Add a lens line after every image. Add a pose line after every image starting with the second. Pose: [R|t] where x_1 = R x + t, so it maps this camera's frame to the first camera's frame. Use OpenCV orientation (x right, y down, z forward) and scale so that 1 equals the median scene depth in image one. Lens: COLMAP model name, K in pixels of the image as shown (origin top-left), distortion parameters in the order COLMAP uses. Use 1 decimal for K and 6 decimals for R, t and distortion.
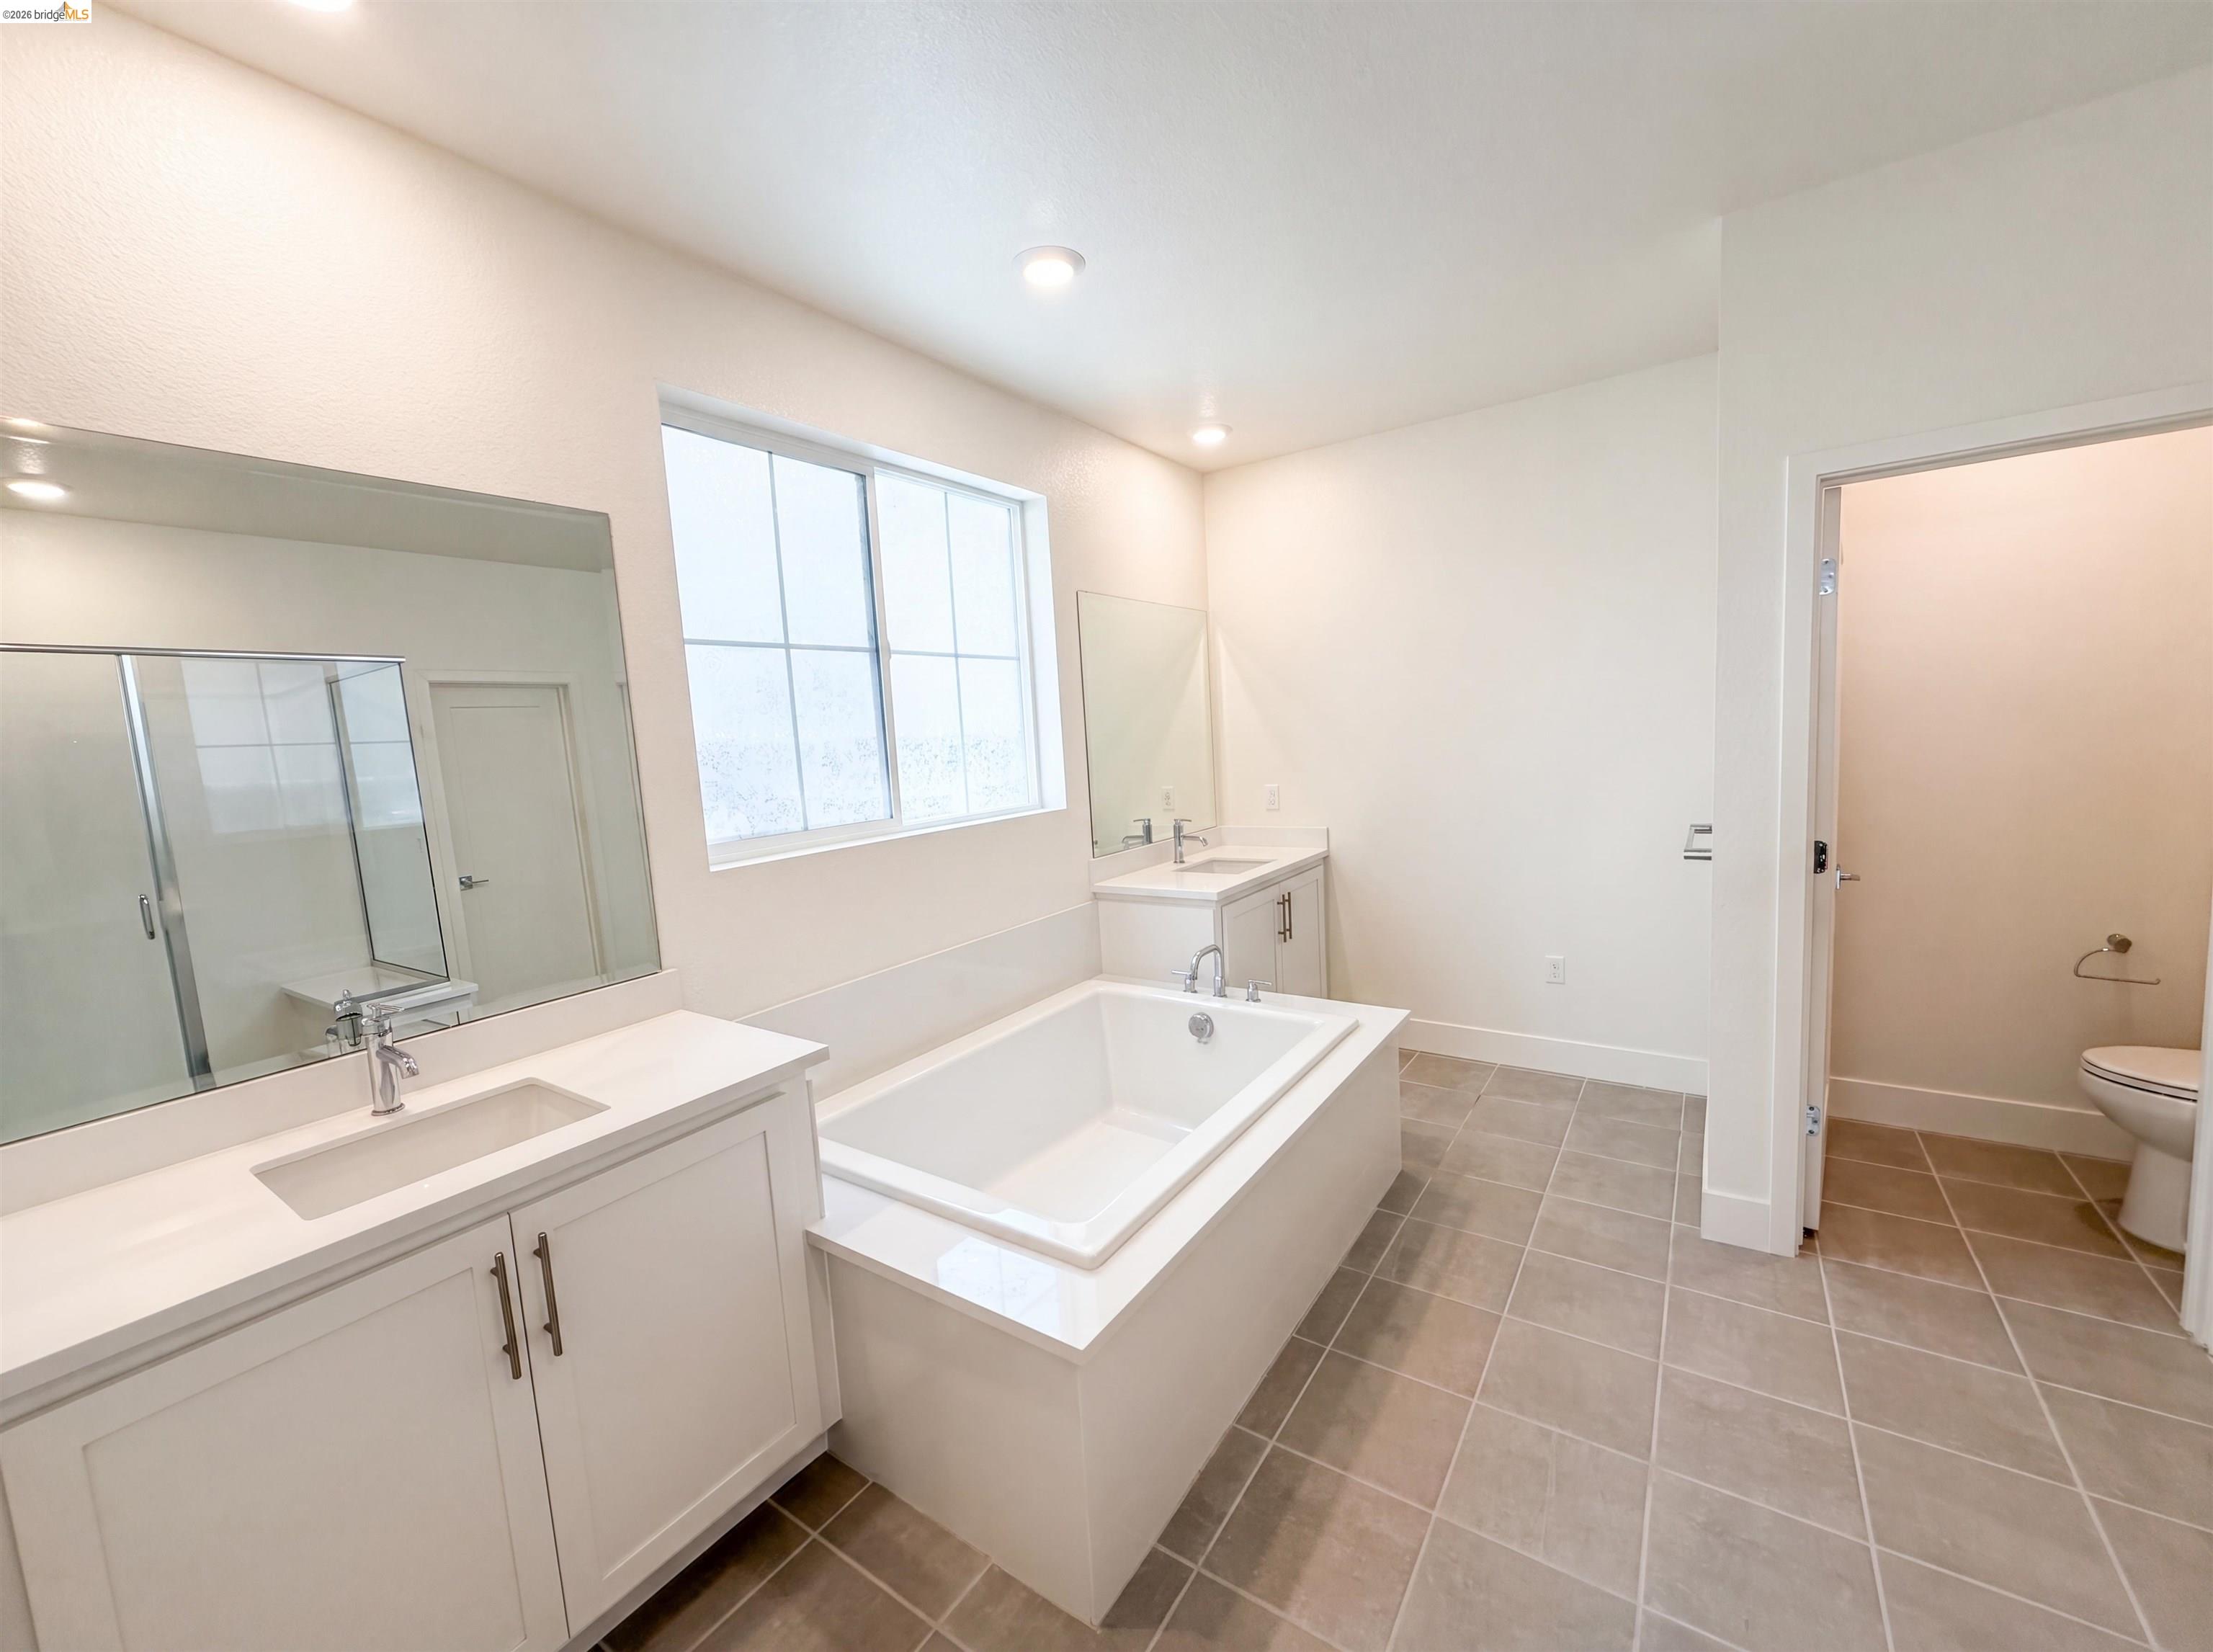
lens RADIAL K [[881.8, 0, 1099.9], [0, 881.8, 822.8], [0, 0, 1]] dist [-0.001871, 0.001655]
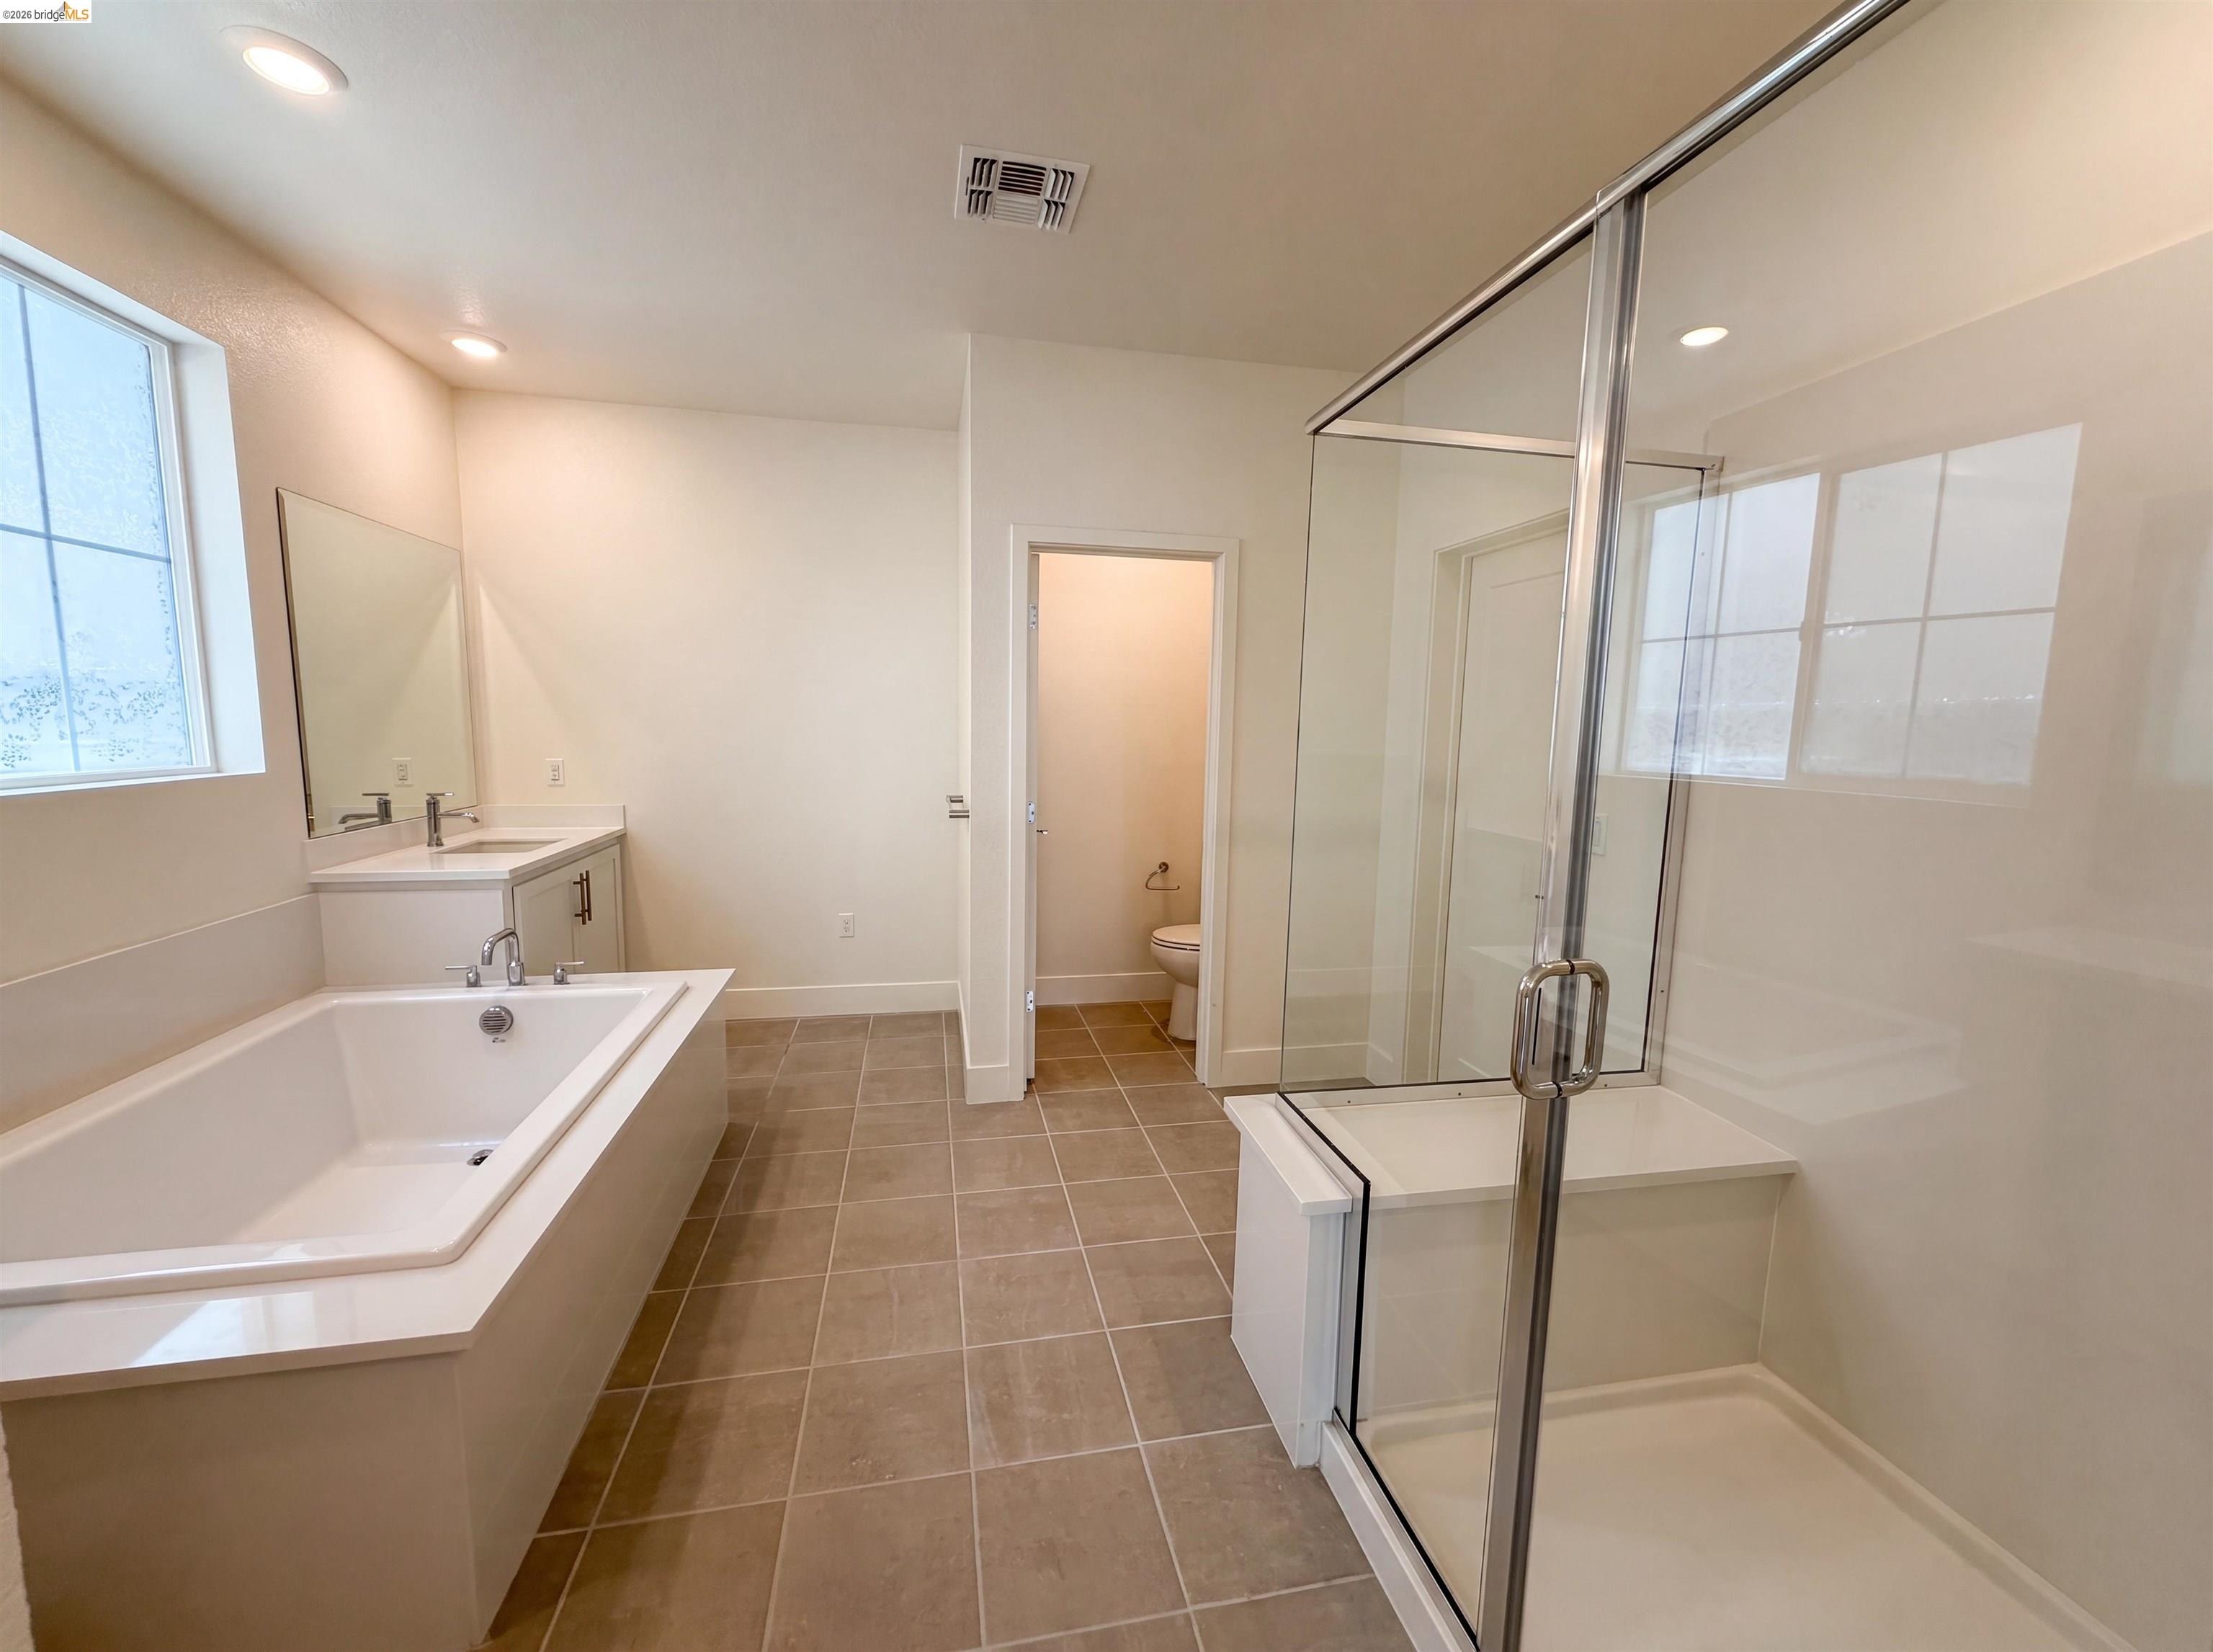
lens RADIAL K [[881.8, 0, 1103.9], [0, 881.8, 826.1], [0, 0, 1]] dist [-0.001871, 0.001655]
pose [[0.687085, -0.017207, 0.726373, -0.112402], [0.016965, 0.999827, 0.007637, 0.043434], [-0.726379, 0.007075, 0.687258, -0.048222]]
